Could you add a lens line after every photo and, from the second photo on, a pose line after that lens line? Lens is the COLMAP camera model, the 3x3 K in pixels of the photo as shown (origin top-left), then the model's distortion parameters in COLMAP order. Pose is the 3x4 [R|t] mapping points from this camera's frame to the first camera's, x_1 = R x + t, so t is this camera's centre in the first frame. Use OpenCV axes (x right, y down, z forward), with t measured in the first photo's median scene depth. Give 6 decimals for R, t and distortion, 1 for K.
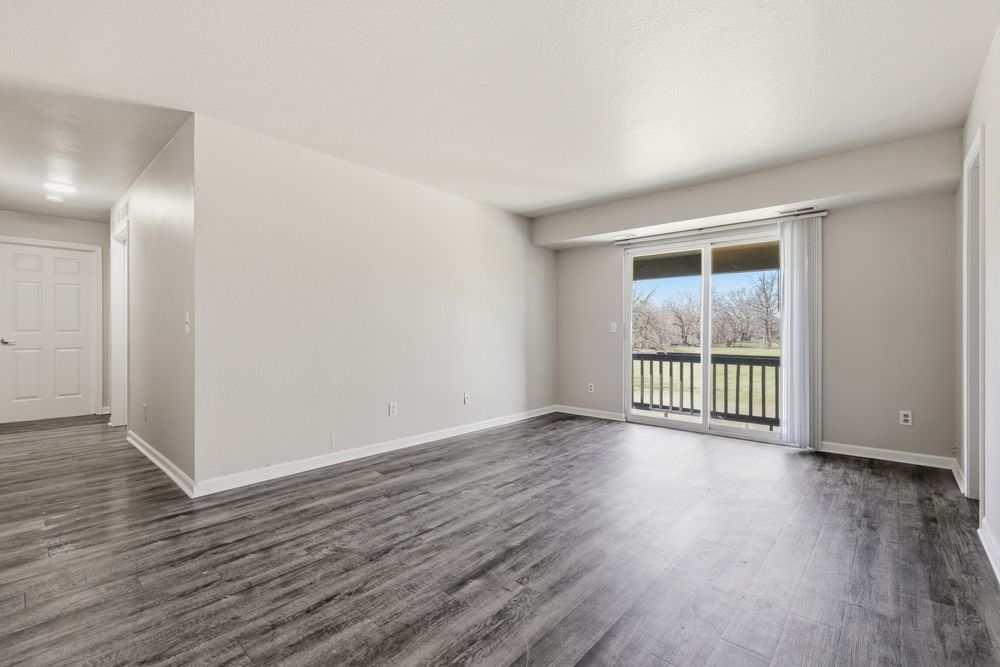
lens RADIAL K [[441.2, 0, 497.4], [0, 441.2, 330.1], [0, 0, 1]] dist [0.003424, 0.000854]
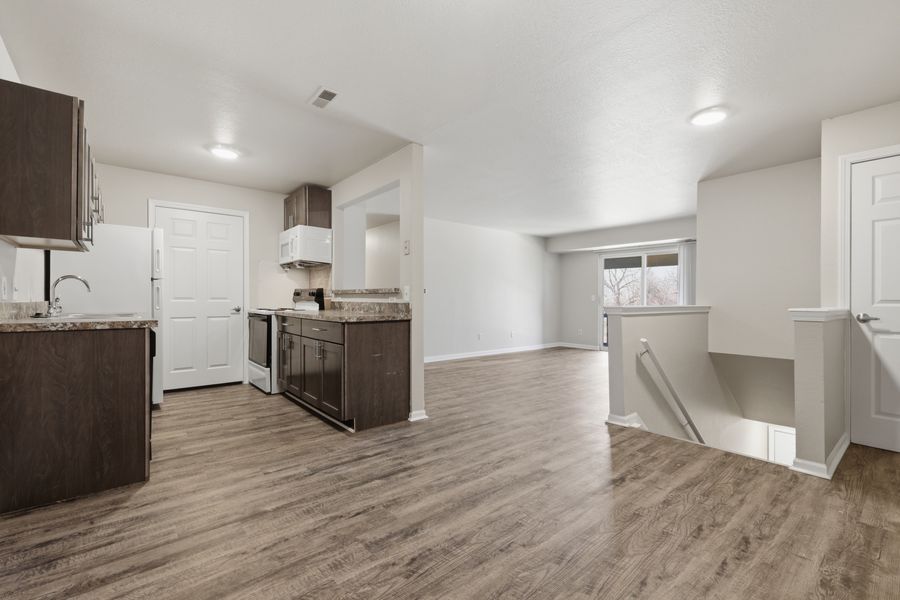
lens RADIAL K [[397.1, 0, 447.9], [0, 397.1, 300.5], [0, 0, 1]] dist [0.003424, 0.000854]
pose [[0.989077, 0.003956, -0.147348, -0.092153], [-0.002763, 0.999962, 0.008303, -0.010027], [0.147375, -0.007805, 0.989050, -0.777940]]
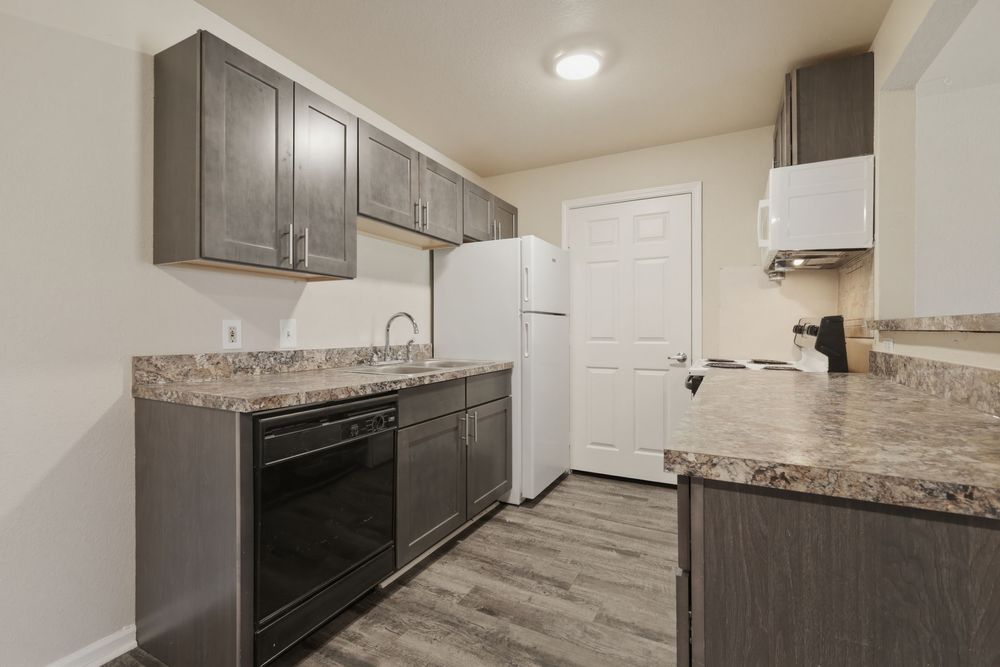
lens RADIAL K [[442.2, 0, 503.2], [0, 442.2, 331.6], [0, 0, 1]] dist [0.004600, 0.000375]
pose [[0.254272, 0.002583, -0.967129, -0.225494], [0.007655, 0.999960, 0.004683, -0.021726], [0.967102, -0.008594, 0.254242, -0.237958]]
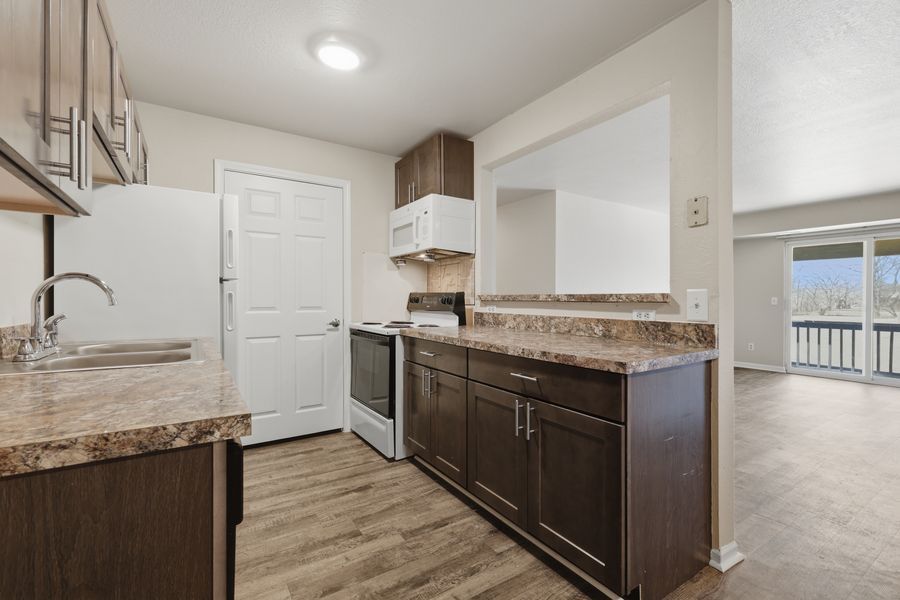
lens RADIAL K [[397.1, 0, 445.4], [0, 397.1, 301.5], [0, 0, 1]] dist [0.003424, 0.000854]
pose [[0.965381, 0.002250, -0.260834, -0.424132], [0.000819, 0.999932, 0.011656, -0.024683], [0.260843, -0.011466, 0.965313, -0.455061]]
